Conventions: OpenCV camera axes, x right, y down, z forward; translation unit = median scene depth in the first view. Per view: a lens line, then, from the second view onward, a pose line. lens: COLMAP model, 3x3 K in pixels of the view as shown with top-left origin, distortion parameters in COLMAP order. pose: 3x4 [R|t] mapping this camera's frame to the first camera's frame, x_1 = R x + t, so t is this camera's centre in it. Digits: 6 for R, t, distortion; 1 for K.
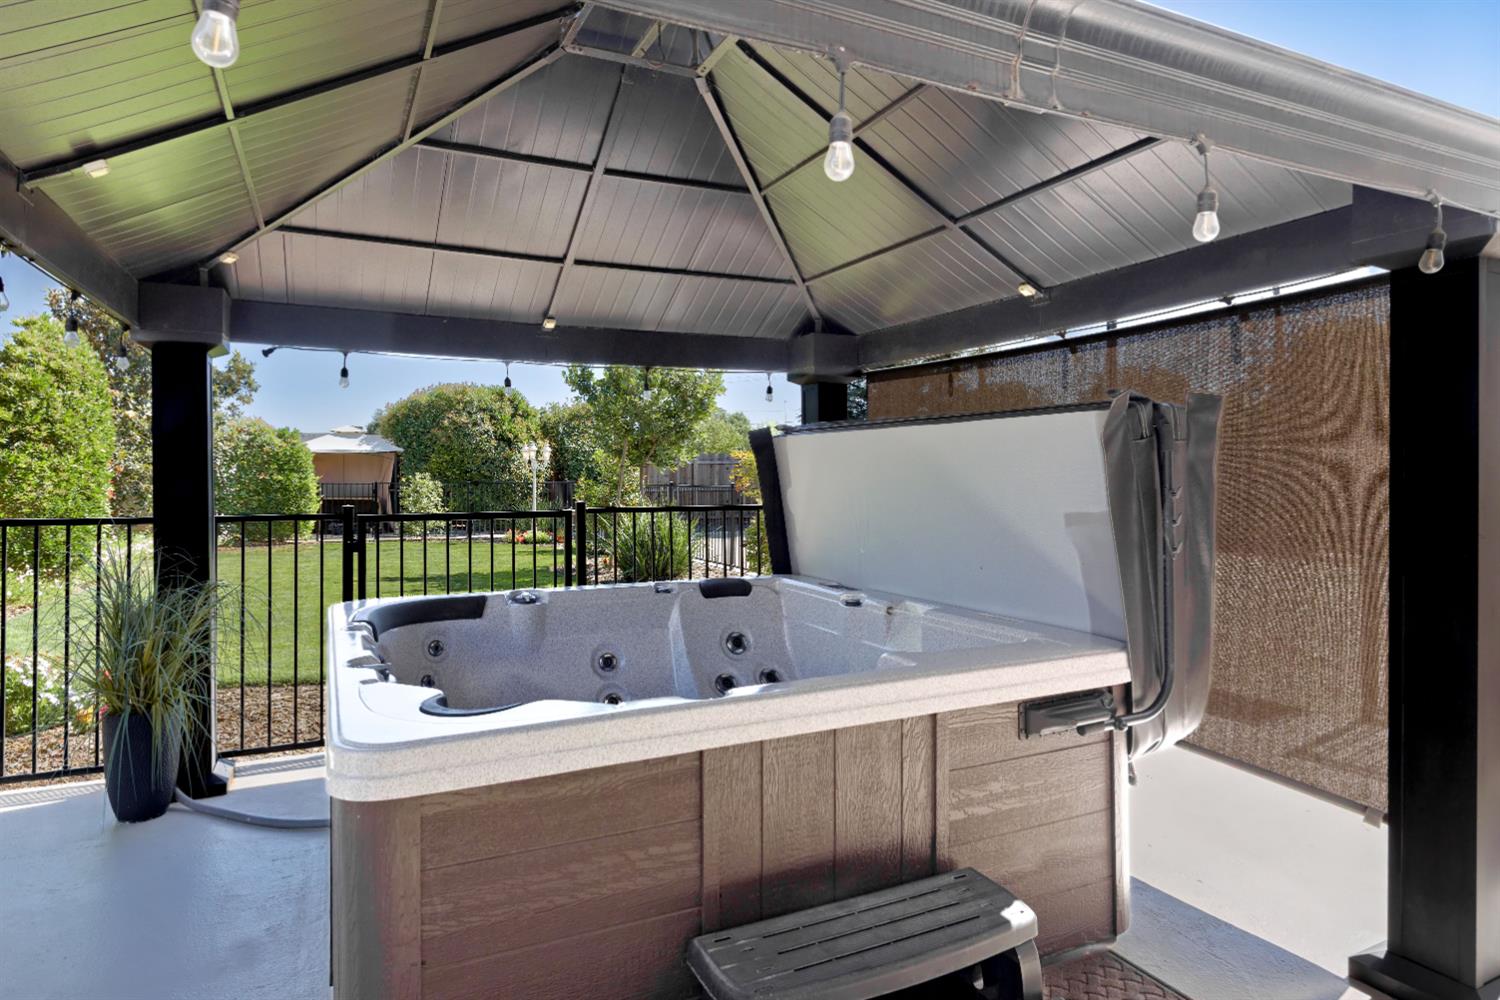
lens RADIAL K [[873.6, 0, 747.8], [0, 873.6, 471.0], [0, 0, 1]] dist [-0.000828, -0.000620]
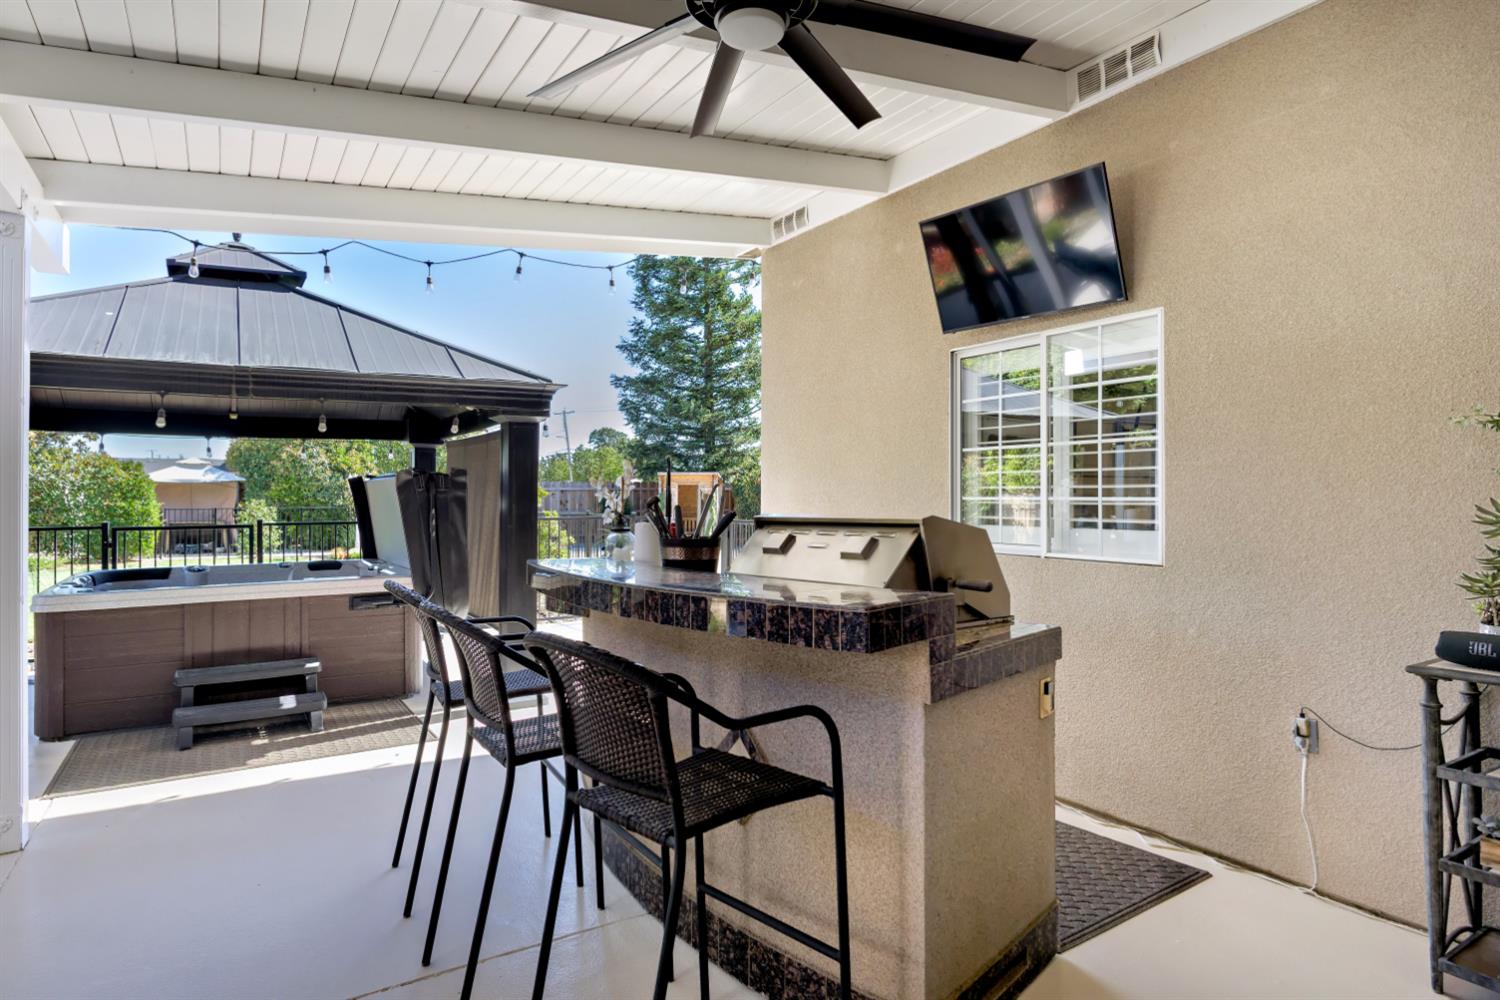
lens RADIAL K [[856.0, 0, 750.0], [0, 856.0, 500.0], [0, 0, 1]] dist [-0.001335, -0.000861]
pose [[0.993995, -0.004206, 0.109342, 0.162559], [0.003500, 0.999972, 0.006645, -0.002738], [-0.109367, -0.006223, 0.993982, -0.214473]]
